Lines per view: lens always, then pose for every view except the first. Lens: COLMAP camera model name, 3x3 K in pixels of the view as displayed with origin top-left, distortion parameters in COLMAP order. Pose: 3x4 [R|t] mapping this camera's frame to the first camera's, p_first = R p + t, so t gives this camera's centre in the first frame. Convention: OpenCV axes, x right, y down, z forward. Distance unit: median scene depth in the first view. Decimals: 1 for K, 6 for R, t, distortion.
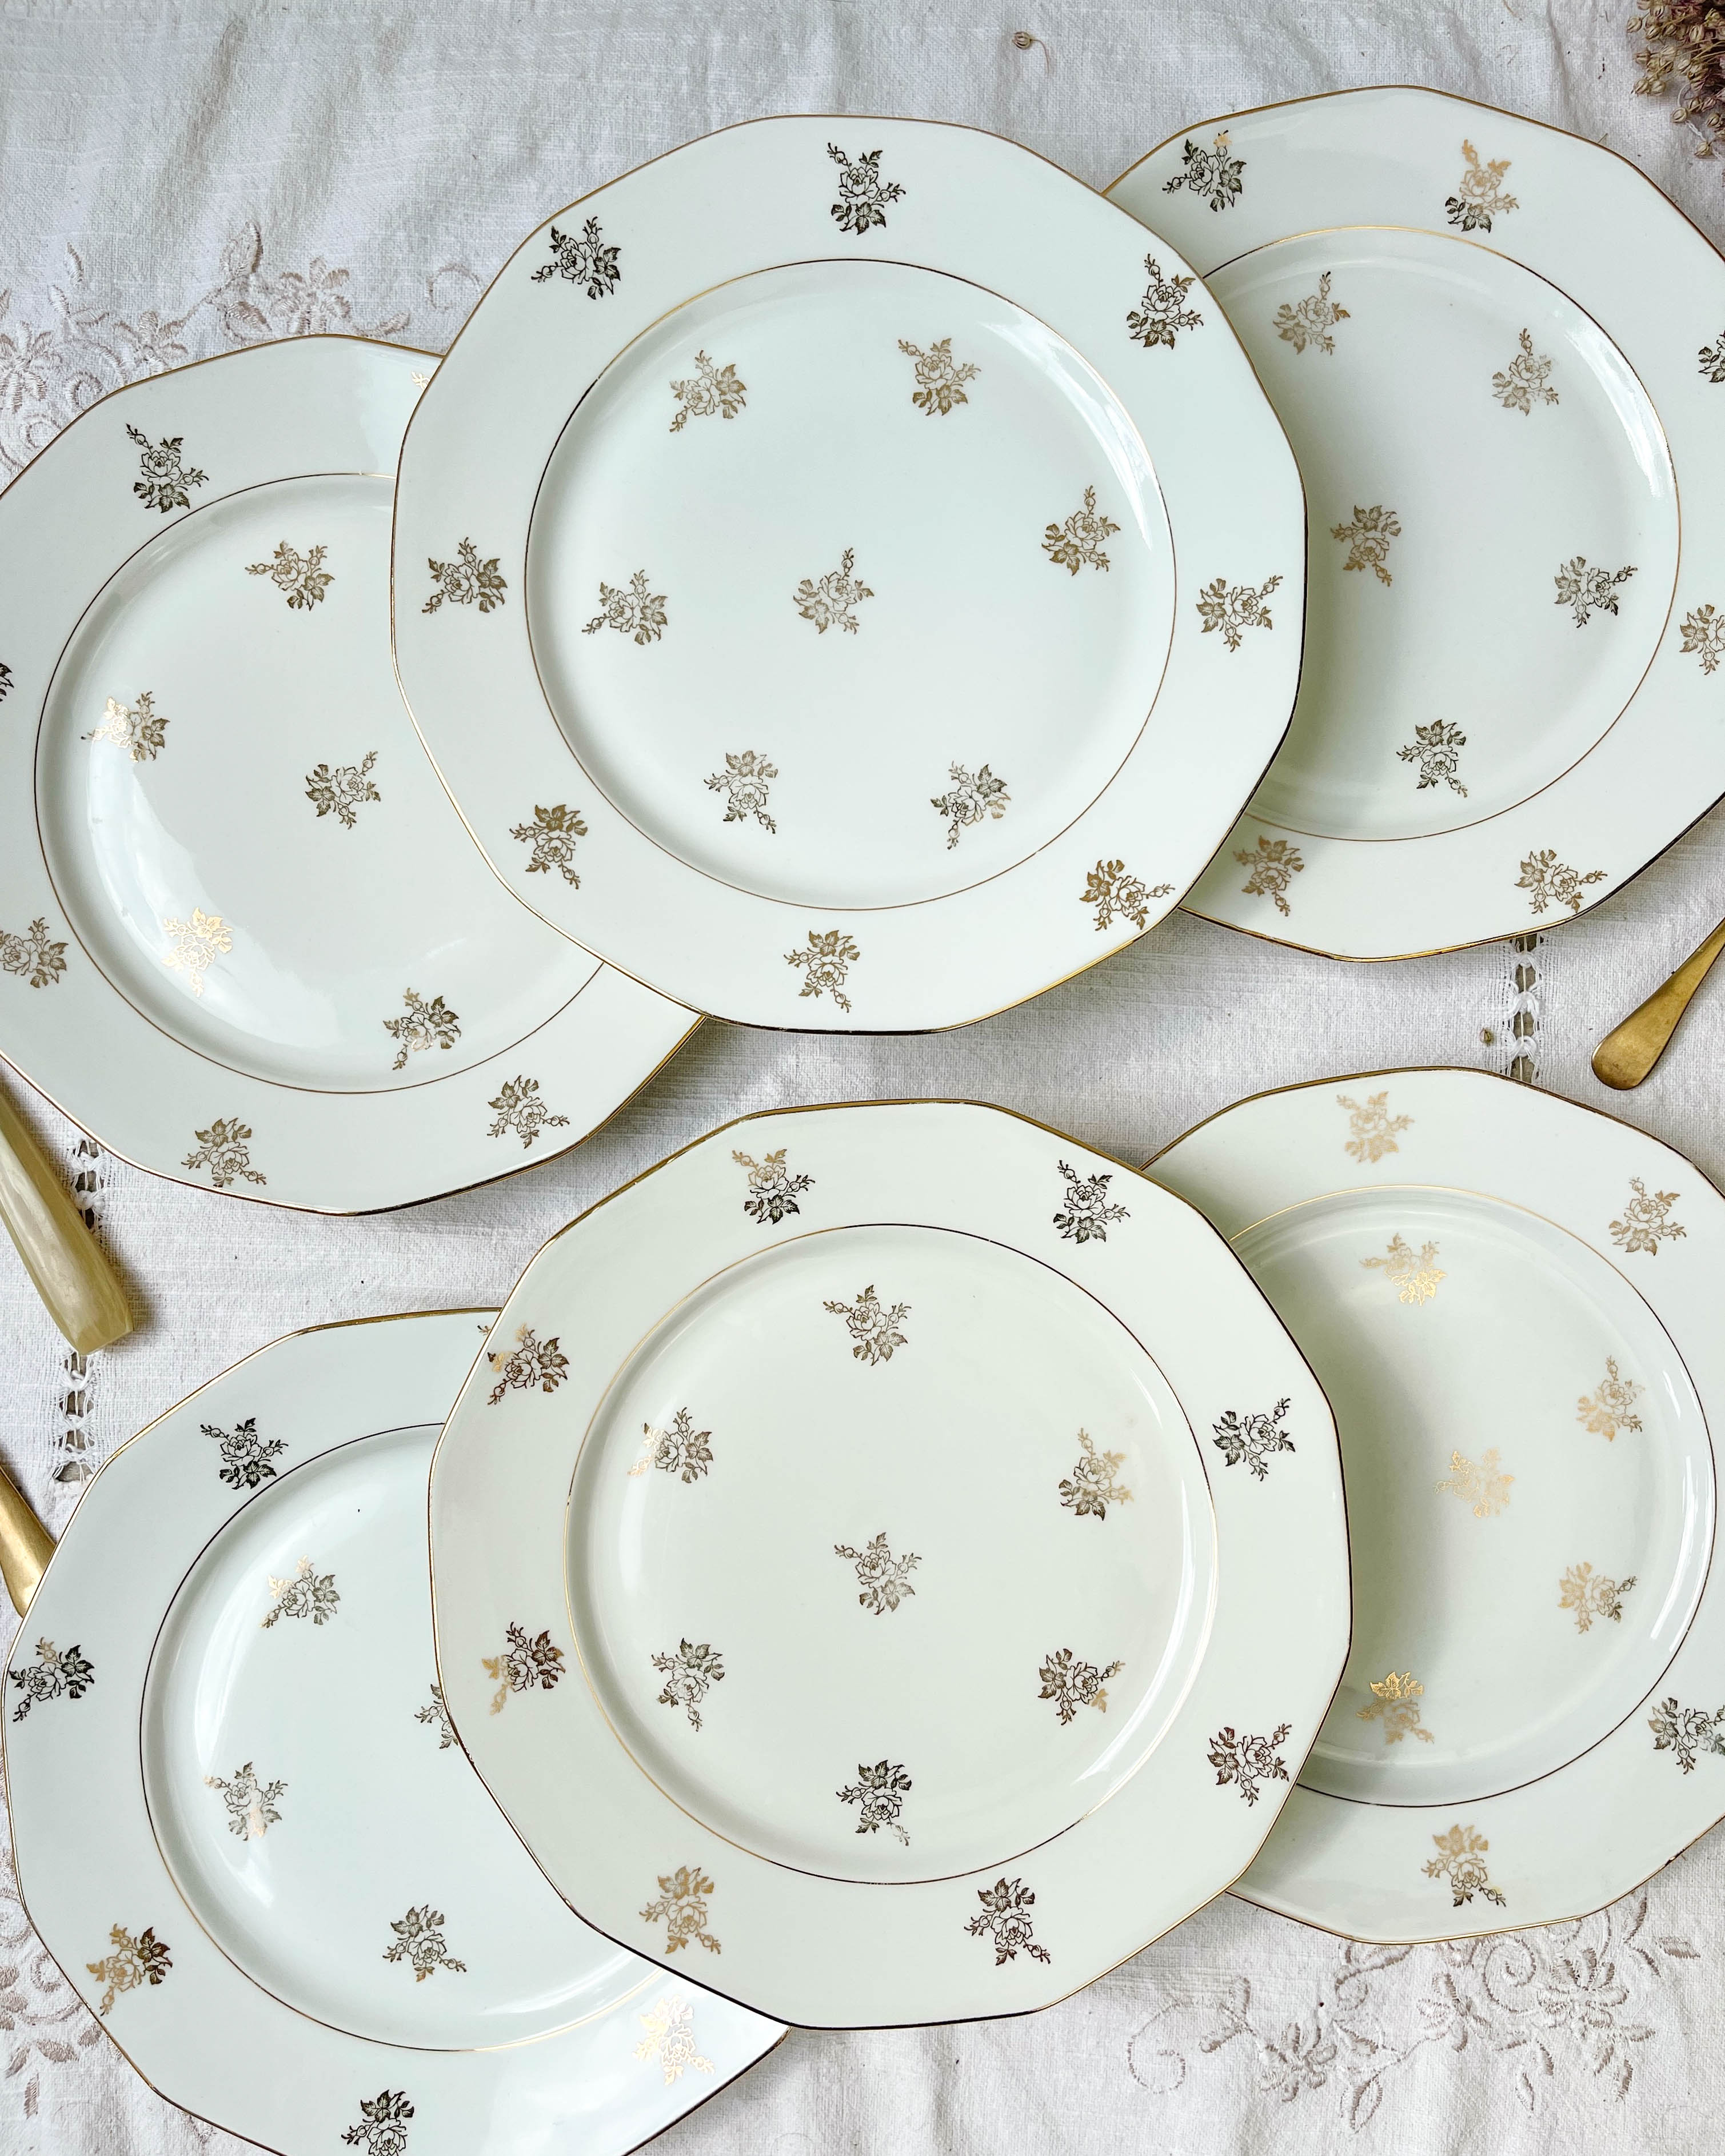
lens RADIAL K [[1784.3, 0, 869.9], [0, 1784.3, 1115.6], [0, 0, 1]] dist [0.042786, -0.068418]
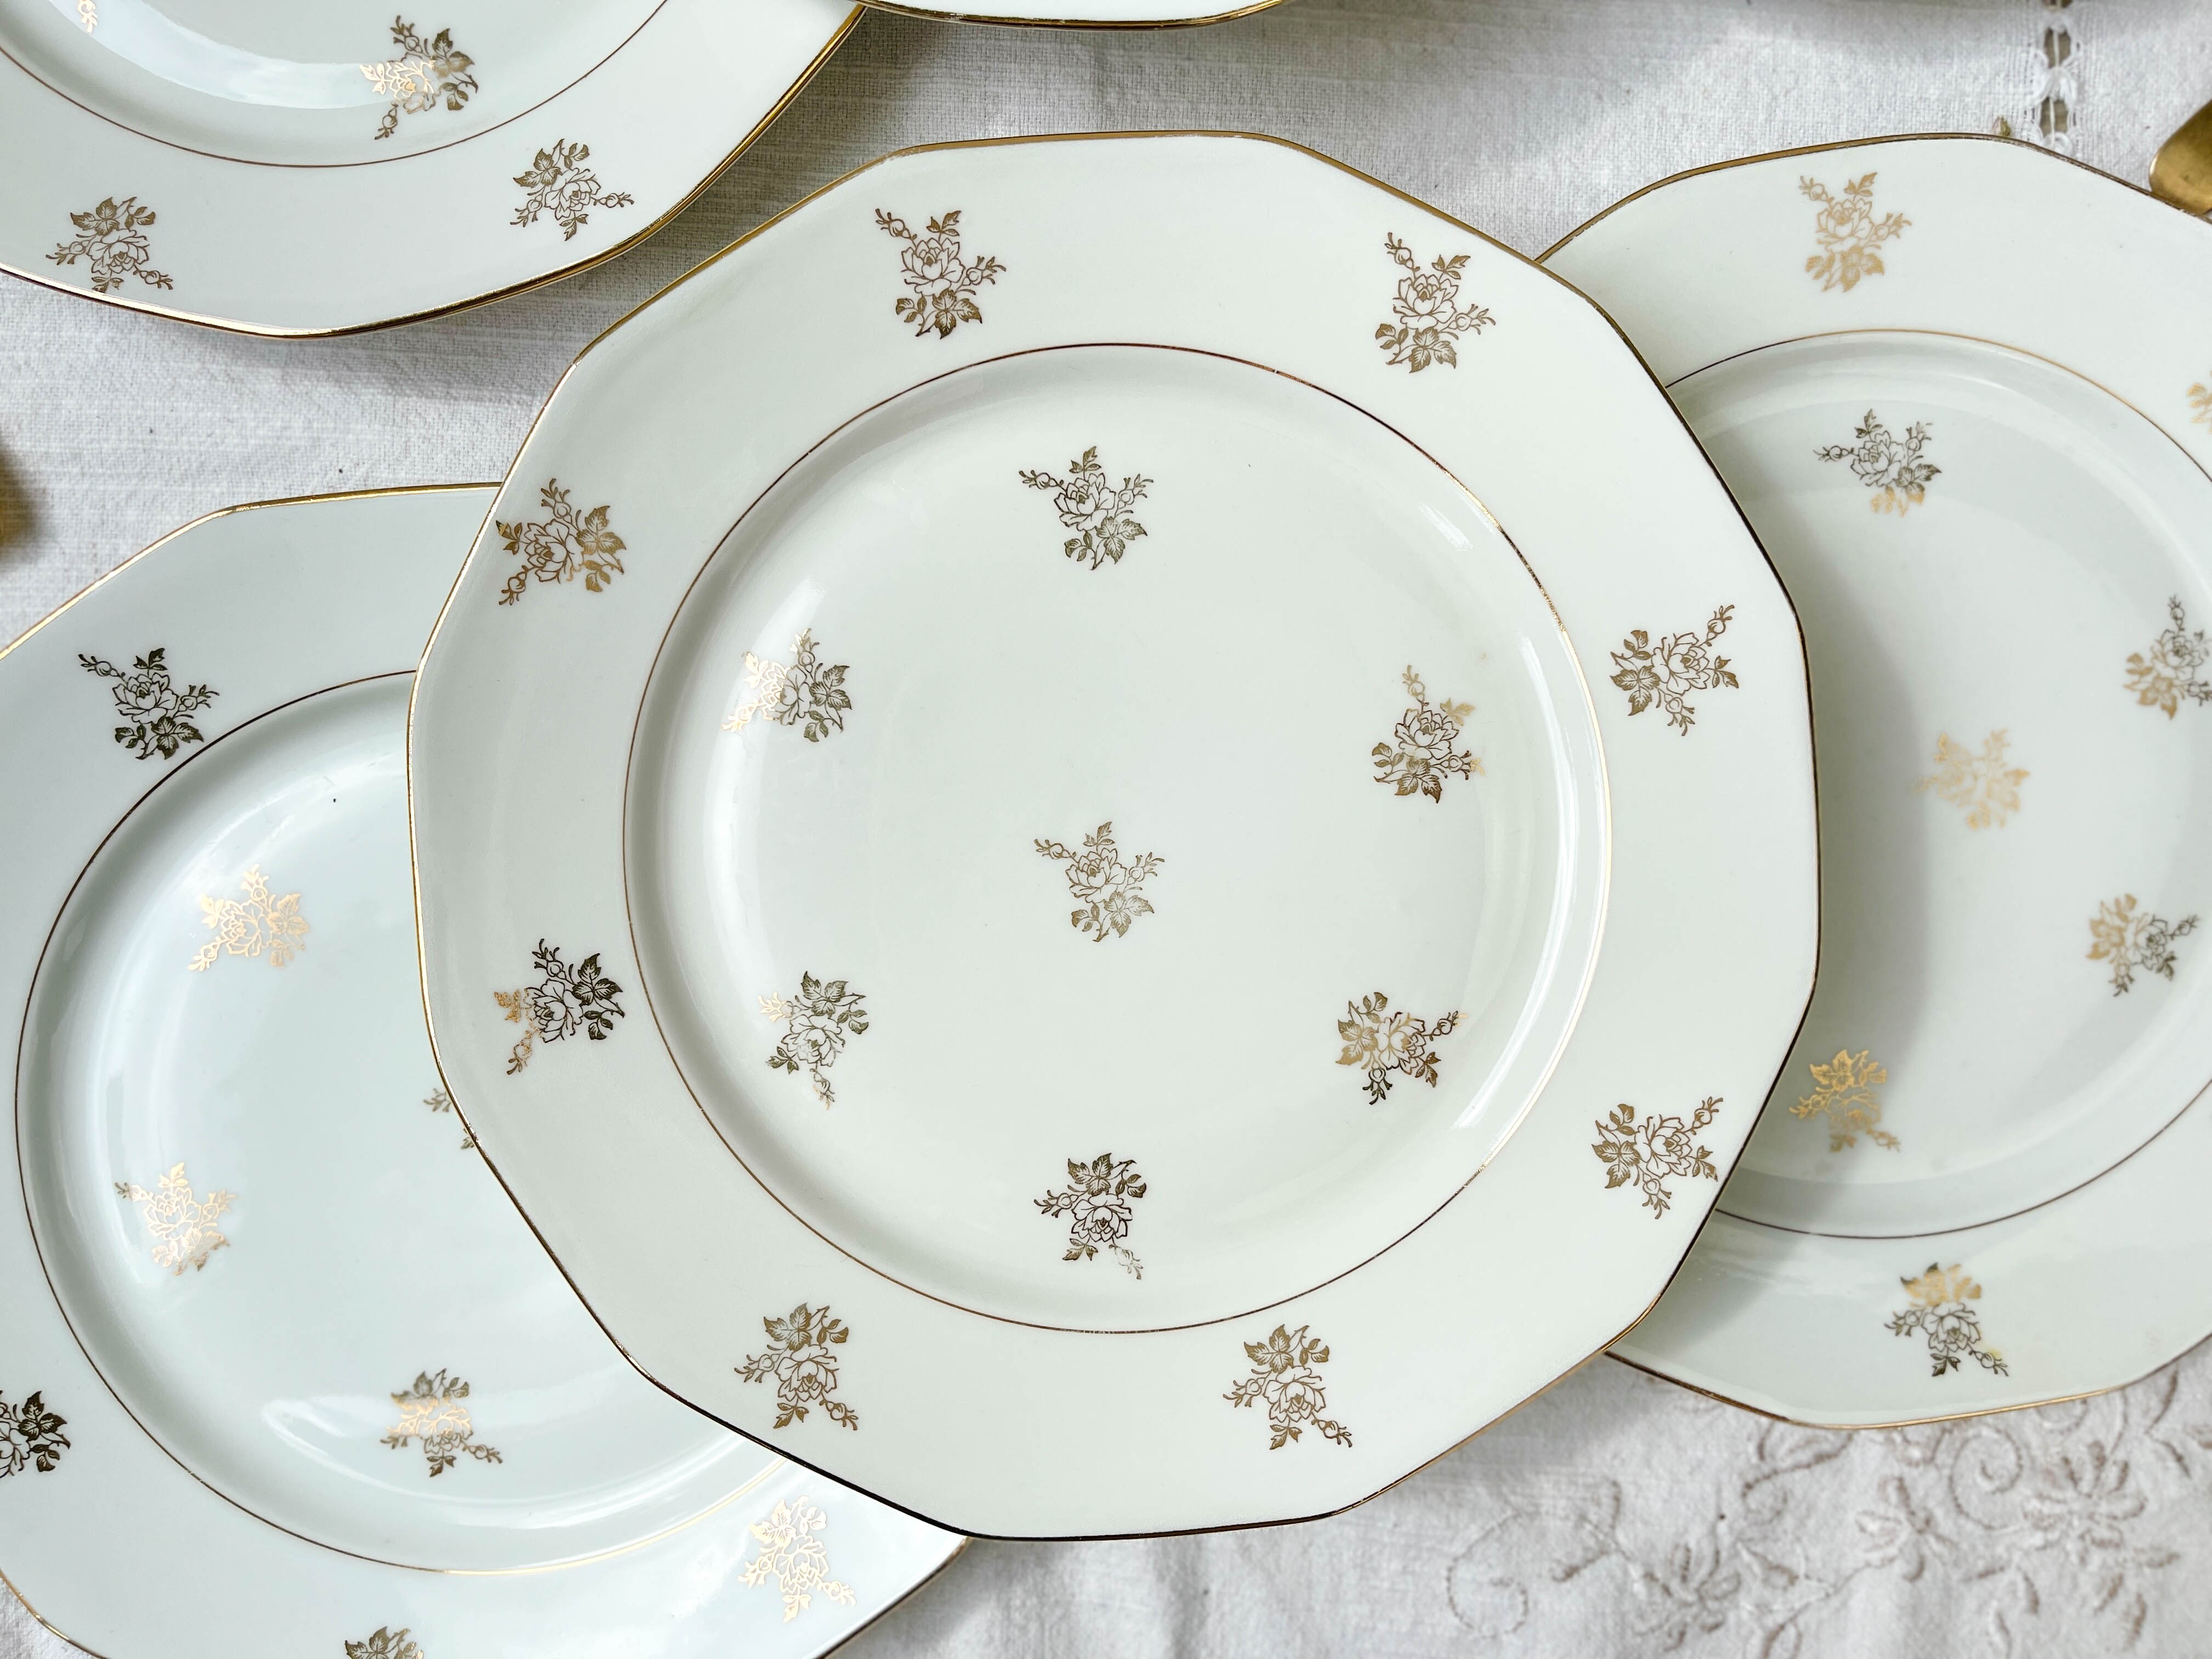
lens RADIAL K [[1700.4, 0, 1114.0], [0, 1700.4, 824.0], [0, 0, 1]] dist [0.061737, -0.105201]
pose [[0.999926, 0.008524, 0.008627, 0.004335], [-0.008994, 0.998393, 0.055951, 0.197971], [-0.008136, -0.056025, 0.998396, 0.363989]]
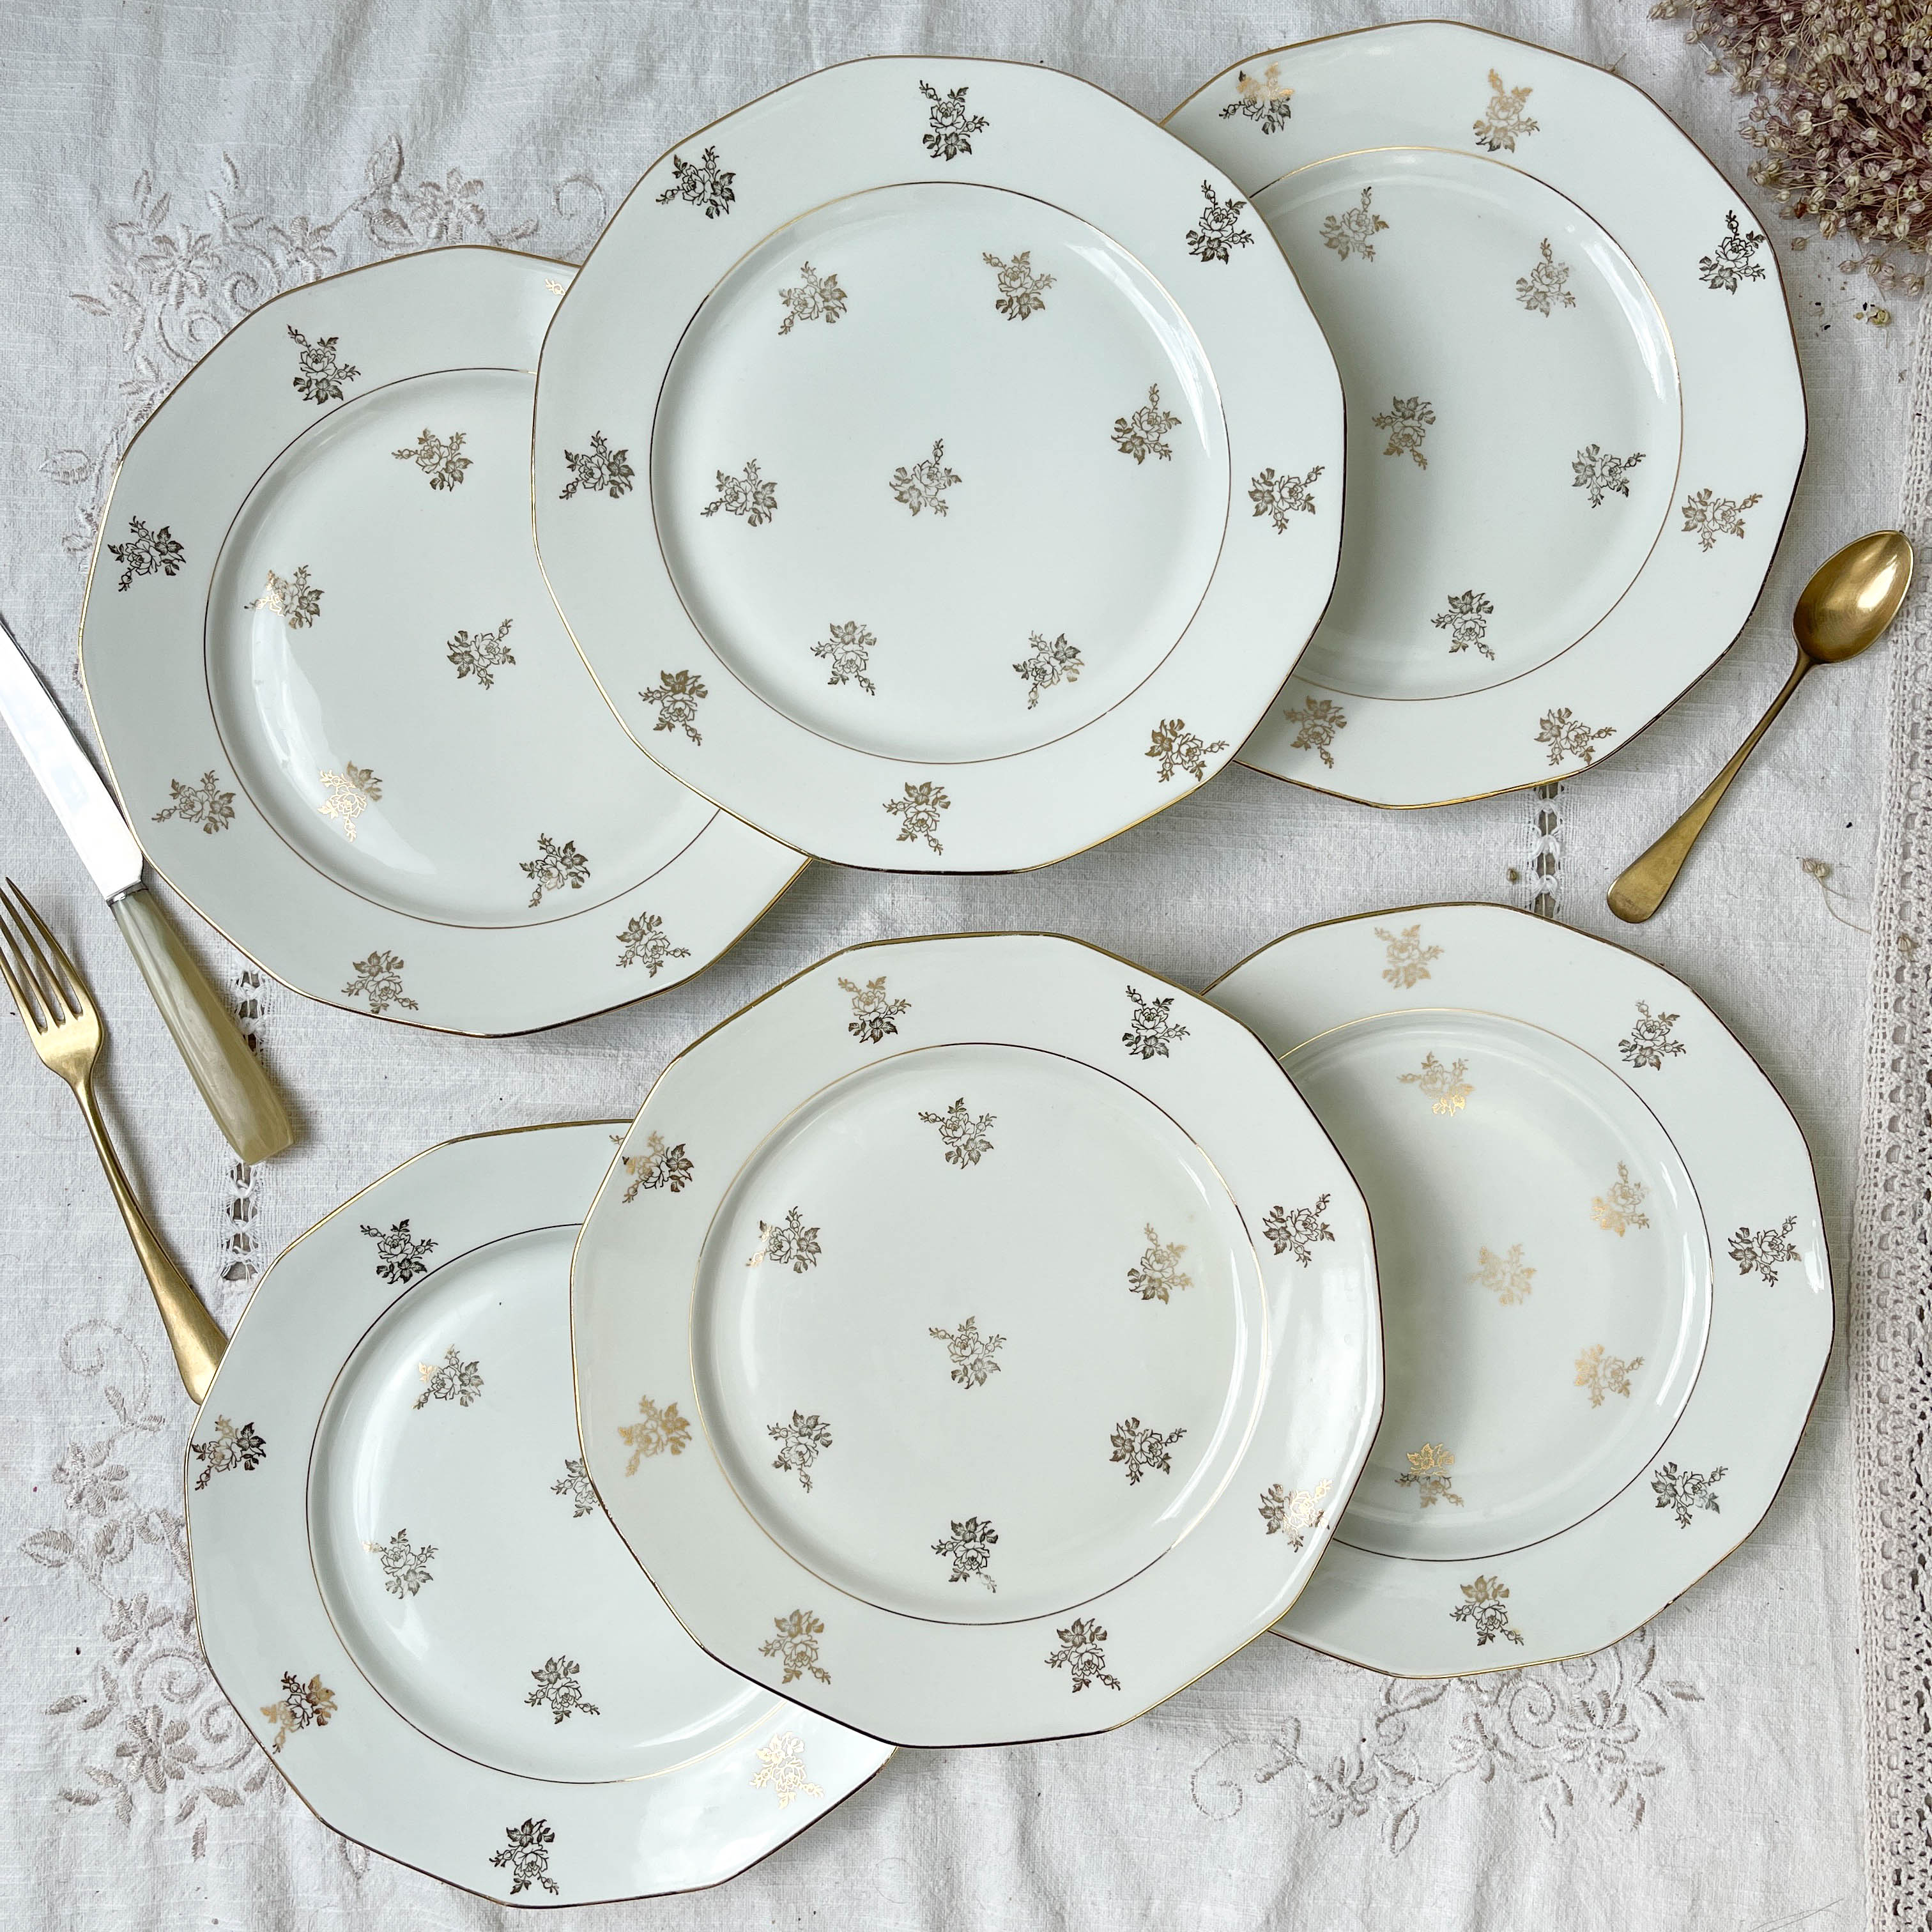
lens RADIAL K [[1975.4, 0, 973.1], [0, 1975.4, 991.1], [0, 0, 1]] dist [0.103593, -0.297759]
pose [[0.999866, -0.002852, 0.016095, -0.011533], [0.002662, 0.999927, 0.011762, 0.013188], [-0.016127, -0.011718, 0.999801, -0.245688]]
